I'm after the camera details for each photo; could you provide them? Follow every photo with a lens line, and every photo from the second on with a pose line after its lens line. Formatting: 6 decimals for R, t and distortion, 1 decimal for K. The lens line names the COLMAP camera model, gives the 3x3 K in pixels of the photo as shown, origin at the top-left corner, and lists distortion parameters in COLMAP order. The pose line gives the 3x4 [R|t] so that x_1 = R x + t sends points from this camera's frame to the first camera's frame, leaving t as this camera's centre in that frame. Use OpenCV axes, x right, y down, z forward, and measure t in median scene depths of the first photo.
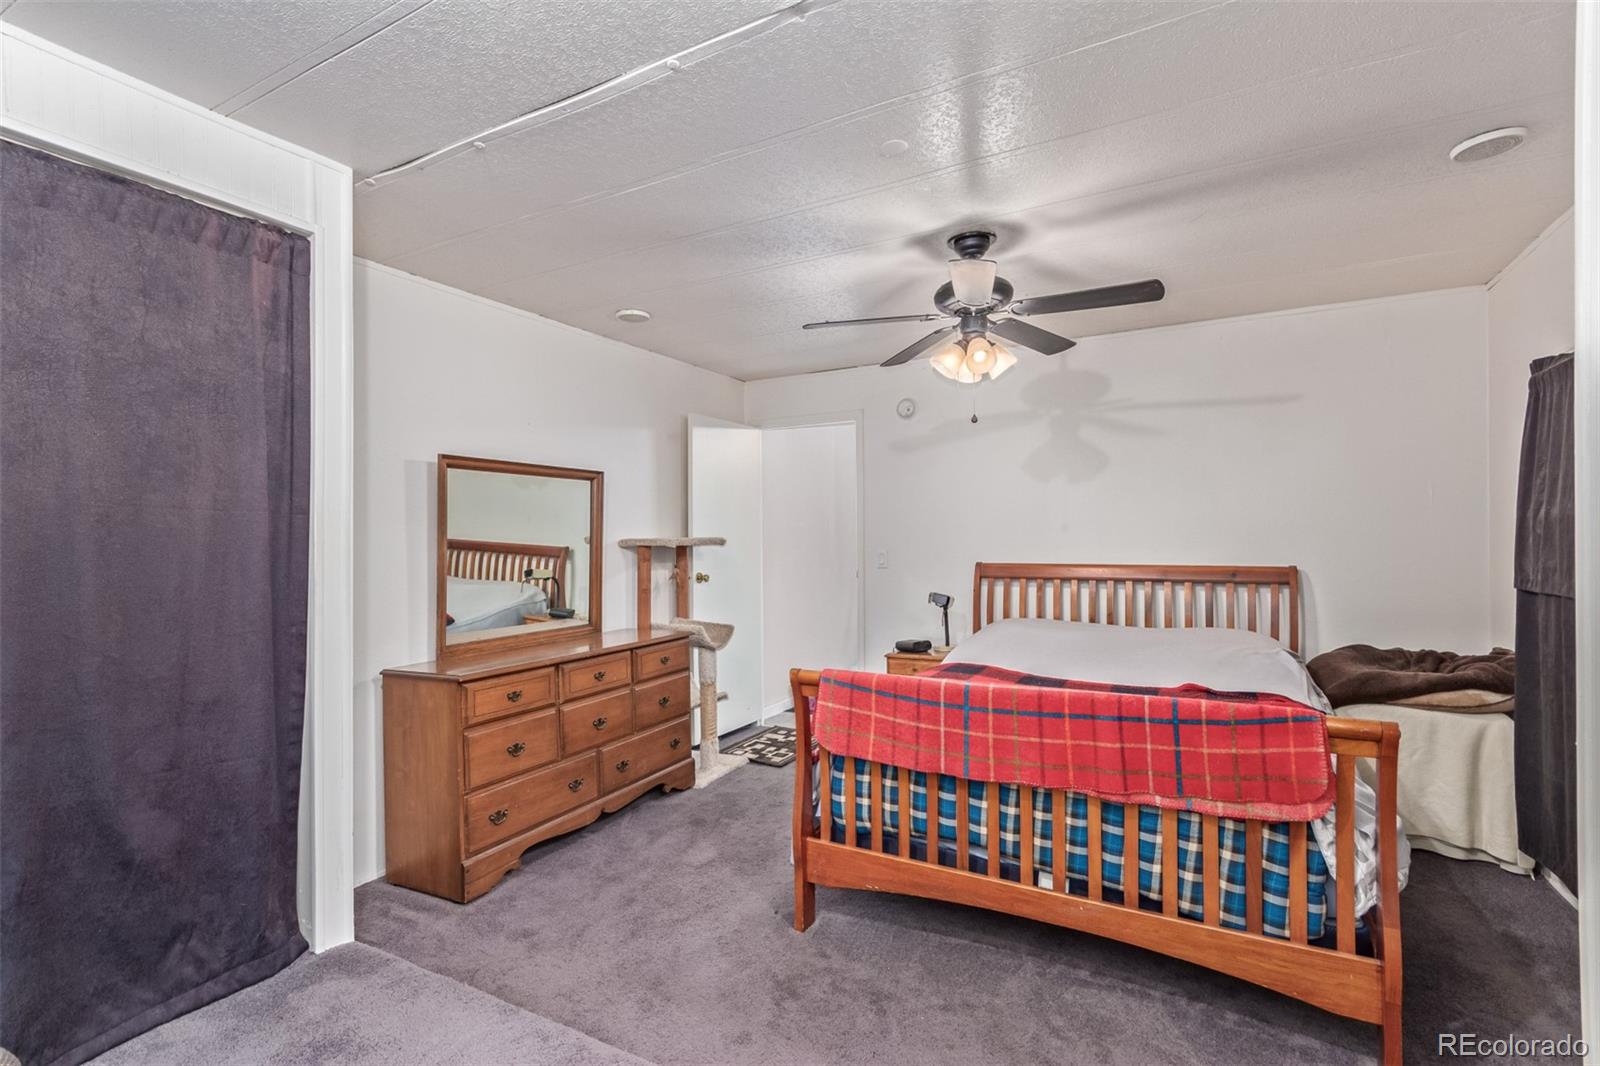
lens RADIAL K [[742.3, 0, 802.6], [0, 742.3, 537.4], [0, 0, 1]] dist [0.006368, 0.000714]
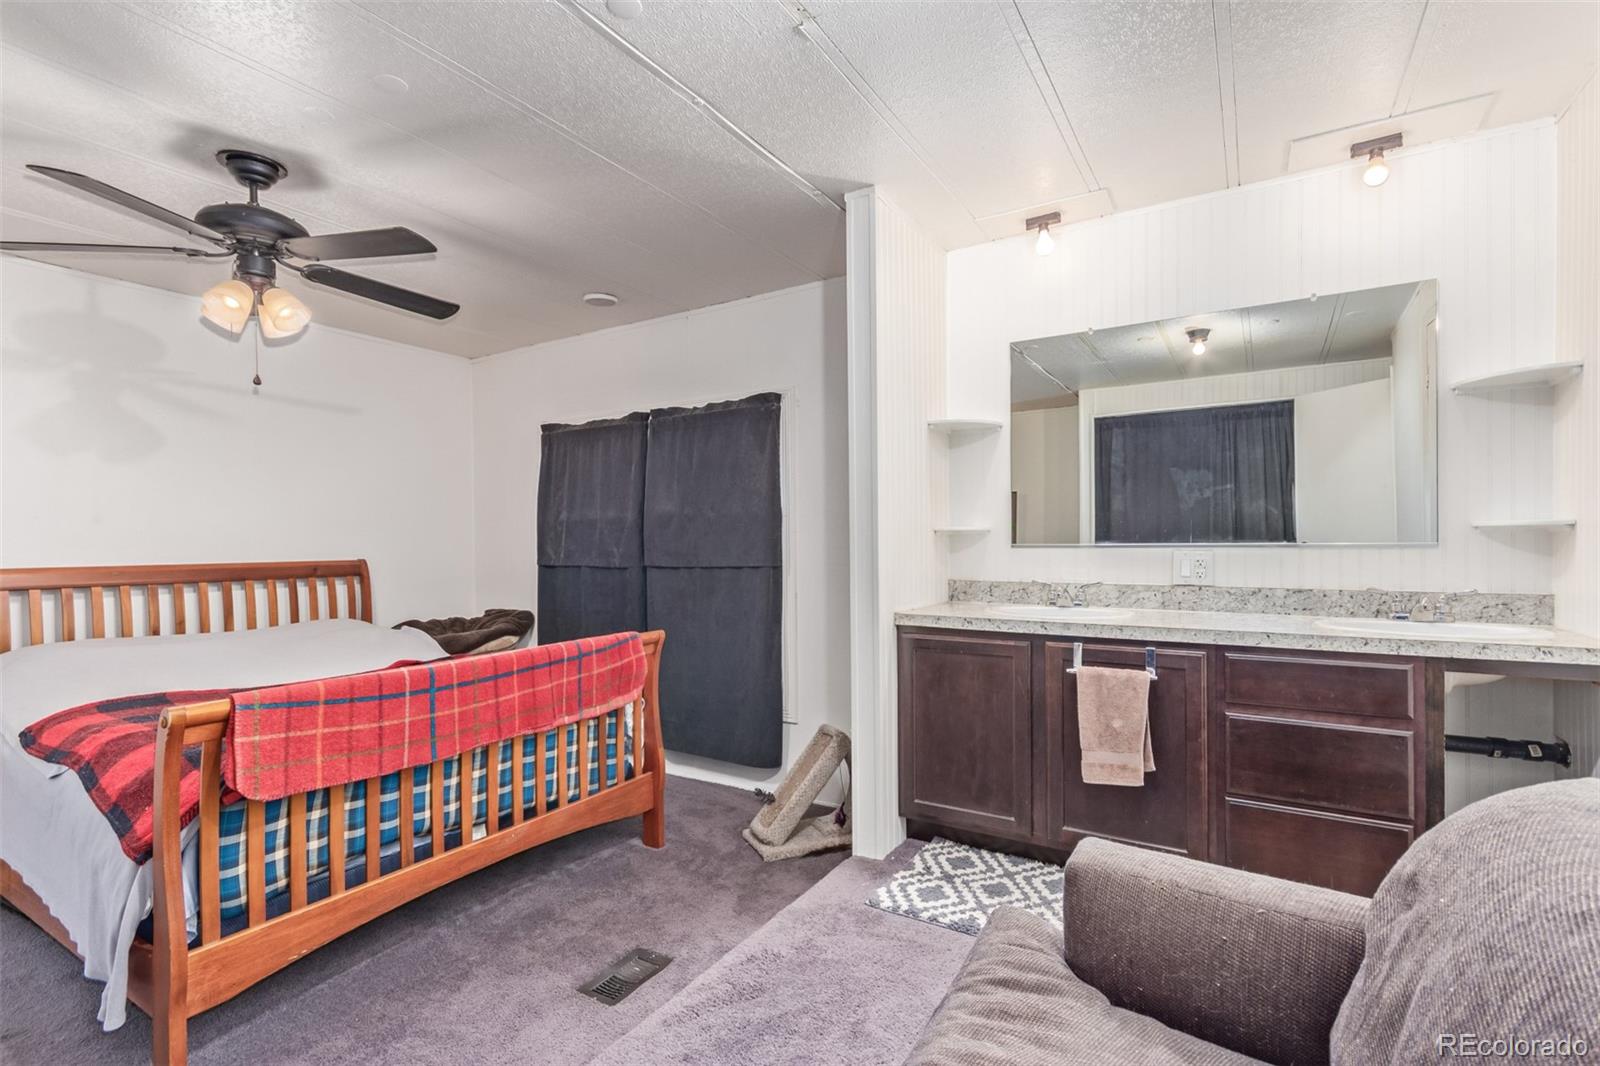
lens RADIAL K [[742.3, 0, 802.6], [0, 742.3, 537.4], [0, 0, 1]] dist [0.006368, 0.000714]
pose [[0.042695, 0.013323, 0.998999, -0.750092], [0.008431, 0.999871, -0.013695, 0.043958], [-0.999053, 0.009007, 0.042577, 0.464612]]
